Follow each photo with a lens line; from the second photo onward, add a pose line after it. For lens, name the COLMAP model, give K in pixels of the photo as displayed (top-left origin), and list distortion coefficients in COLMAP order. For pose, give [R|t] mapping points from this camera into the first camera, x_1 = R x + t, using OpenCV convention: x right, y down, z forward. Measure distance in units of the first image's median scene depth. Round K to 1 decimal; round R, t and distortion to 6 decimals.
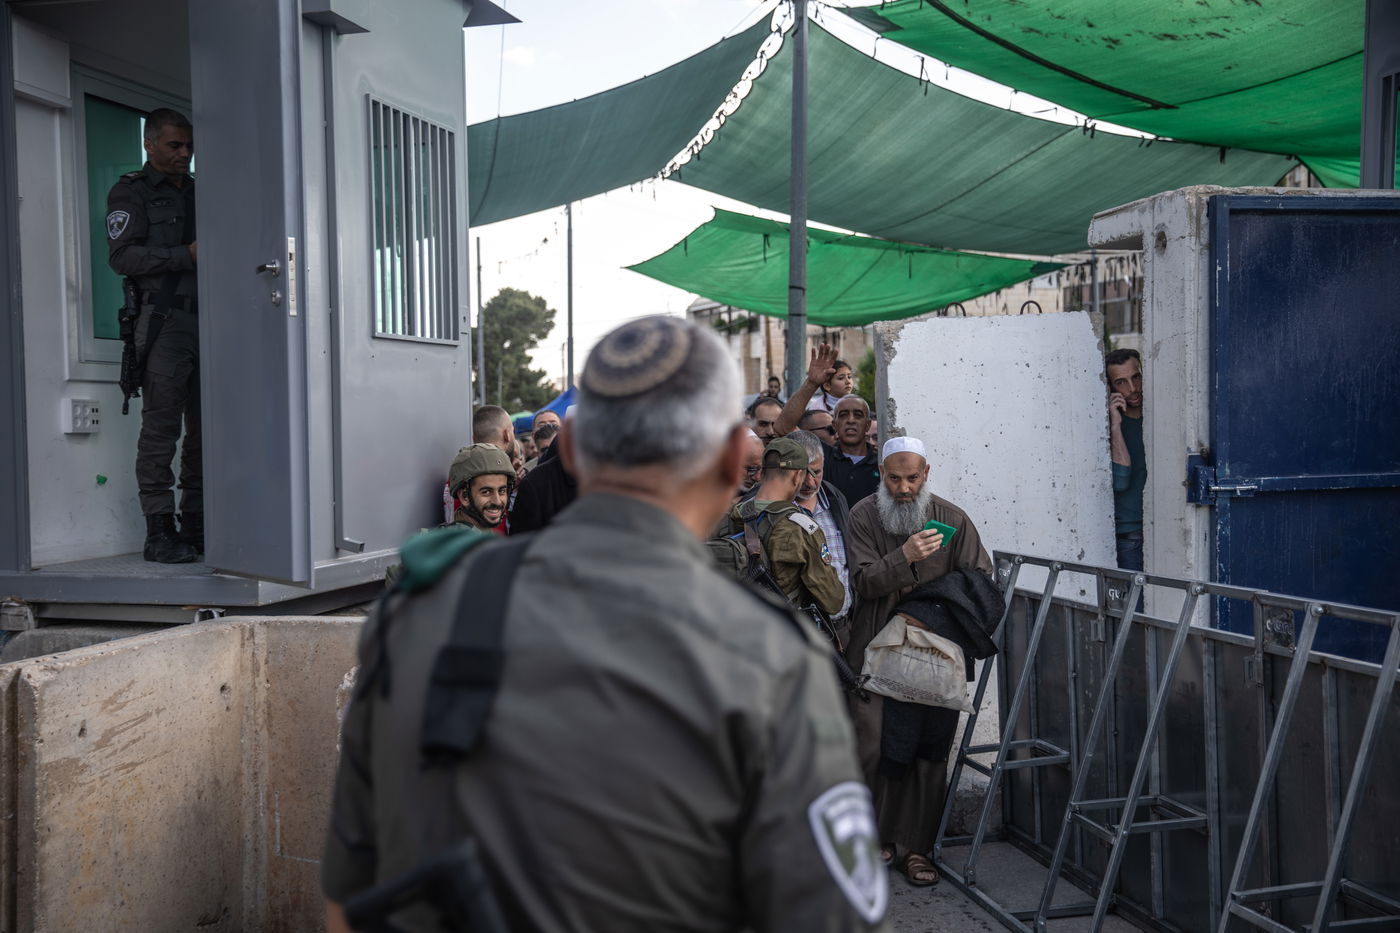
lens RADIAL K [[1712.1, 0, 700.0], [0, 1712.1, 466.5], [0, 0, 1]] dist [0.135046, -0.003267]
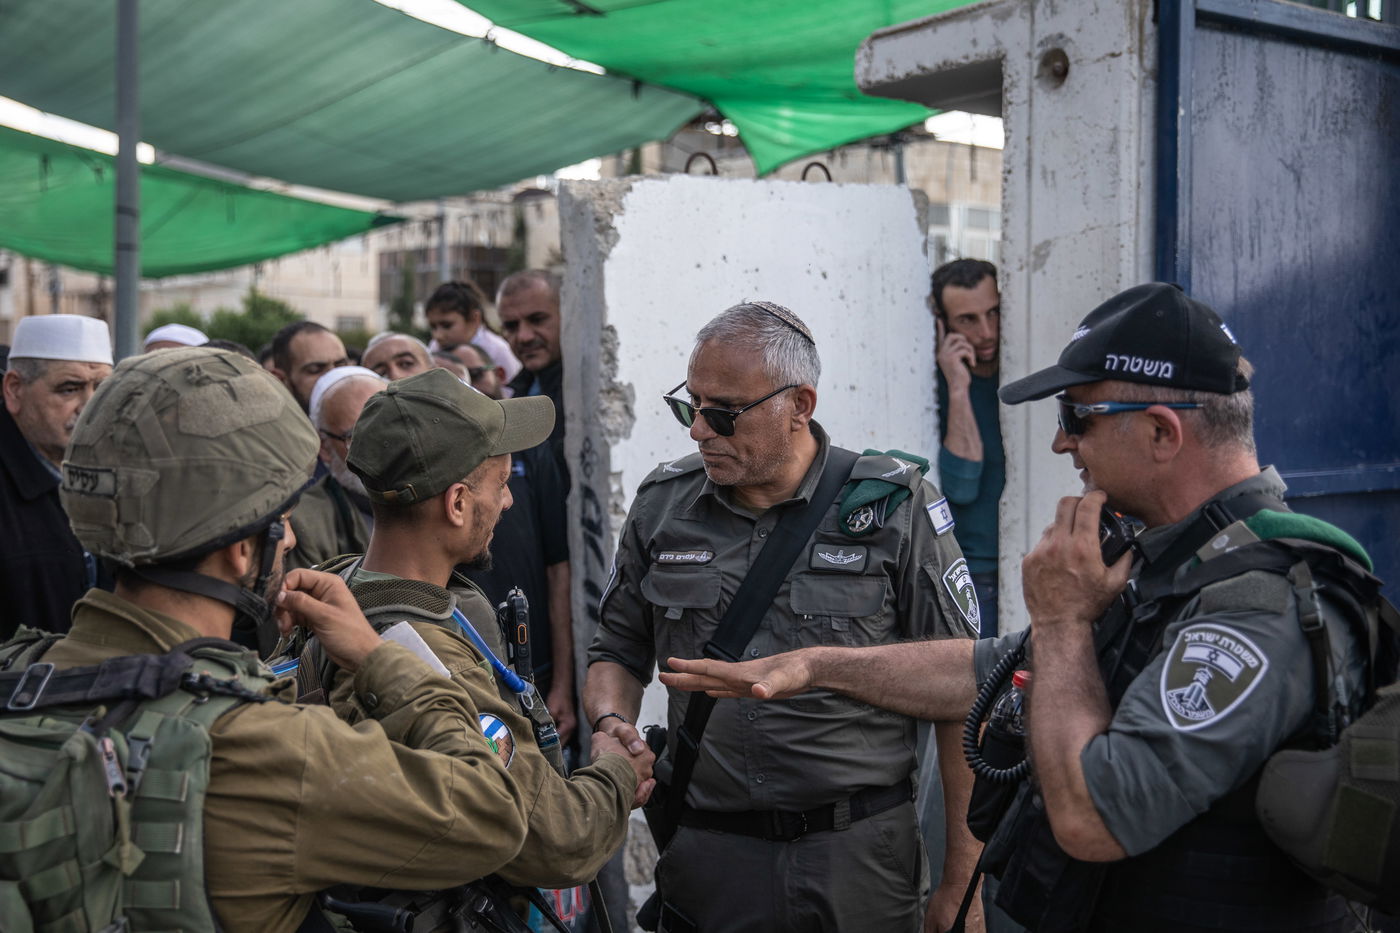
lens RADIAL K [[1788.8, 0, 700.0], [0, 1788.8, 466.5], [0, 0, 1]] dist [0.056491, 0.015583]
pose [[0.910477, -0.001311, 0.413558, -0.084177], [-0.001086, 0.999984, 0.005561, -0.000513], [-0.413558, -0.005513, 0.910461, 0.489912]]
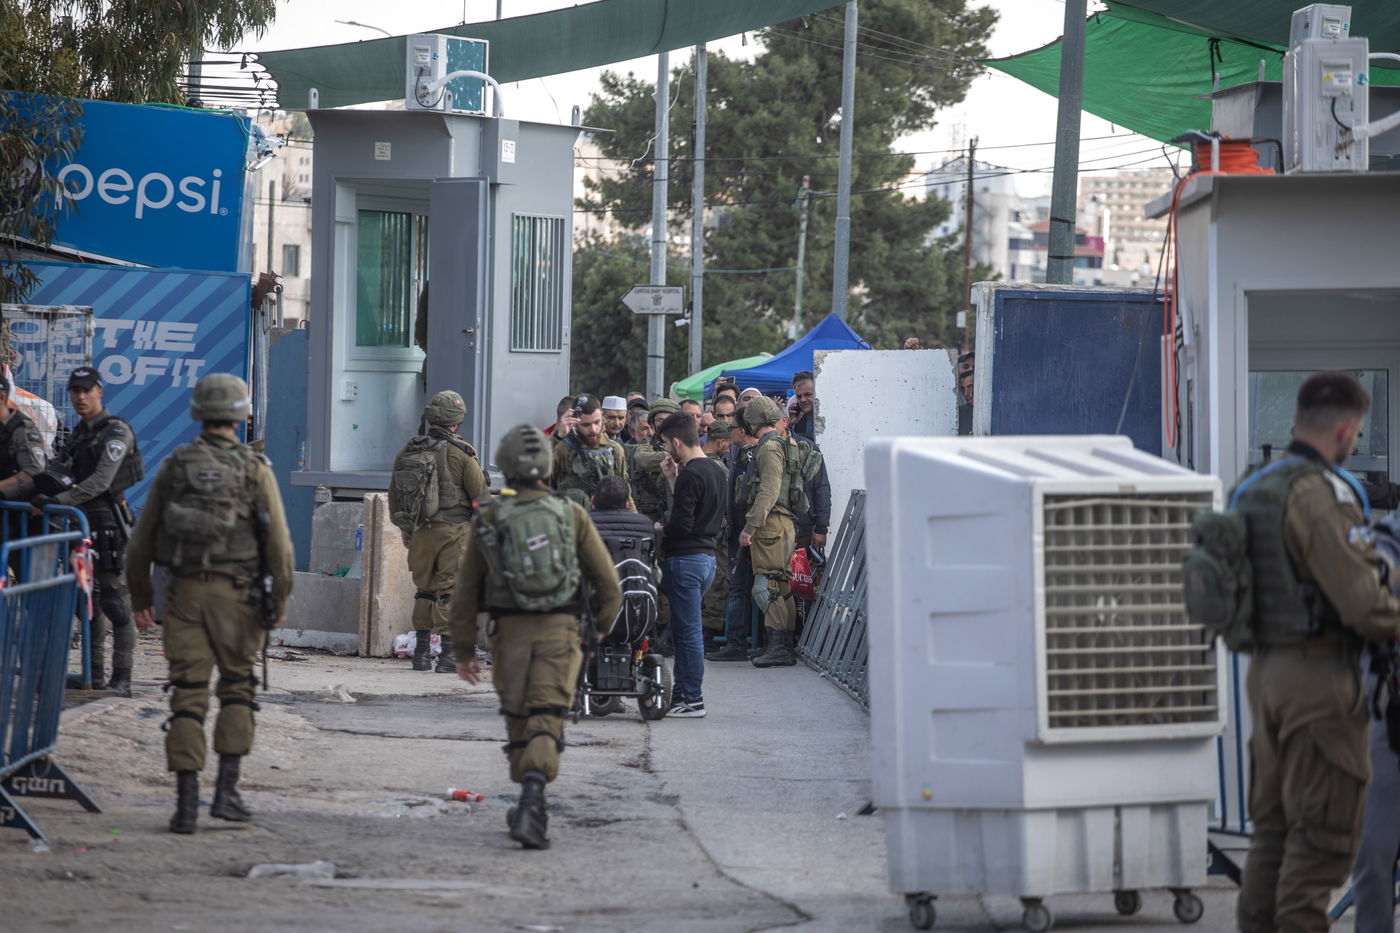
lens RADIAL K [[8092.0, 0, 700.0], [0, 8092.0, 466.5], [0, 0, 1]] dist [5.519462, 8.720074]
pose [[0.988100, 0.044153, -0.147340, 1.126707], [-0.045476, 0.998950, -0.005622, 0.072764], [0.146937, 0.012255, 0.989070, -6.576795]]
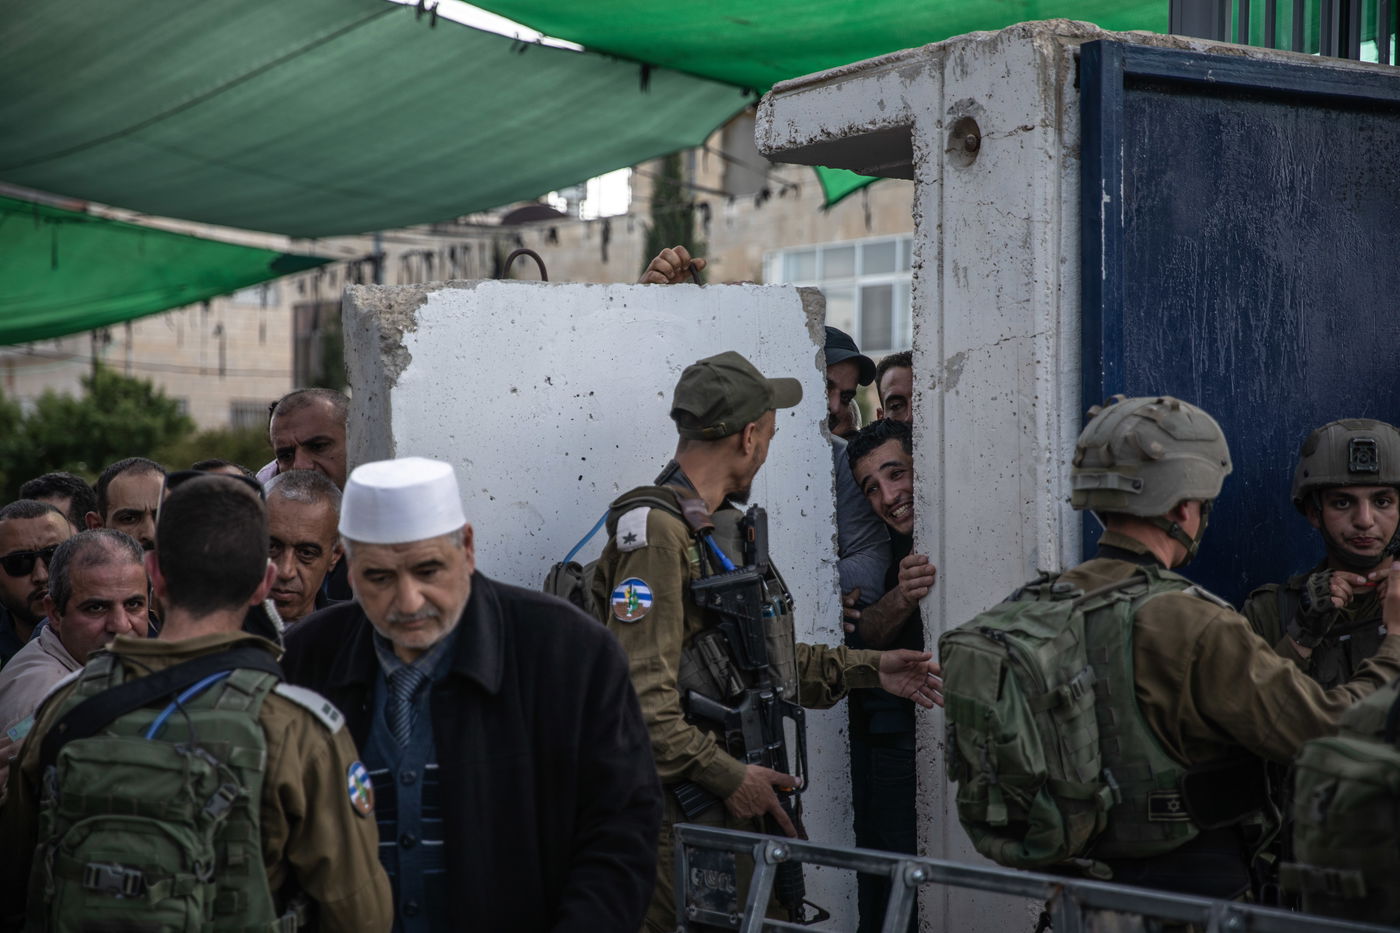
lens RADIAL K [[2817.0, 0, 735.4], [0, 2817.0, 515.4], [0, 0, 1]] dist [0.206242, -0.359965]
pose [[0.924167, 0.010214, 0.381853, -0.077024], [0.002695, 0.999443, -0.033256, -0.003728], [-0.381980, 0.031763, 0.923625, 0.315447]]
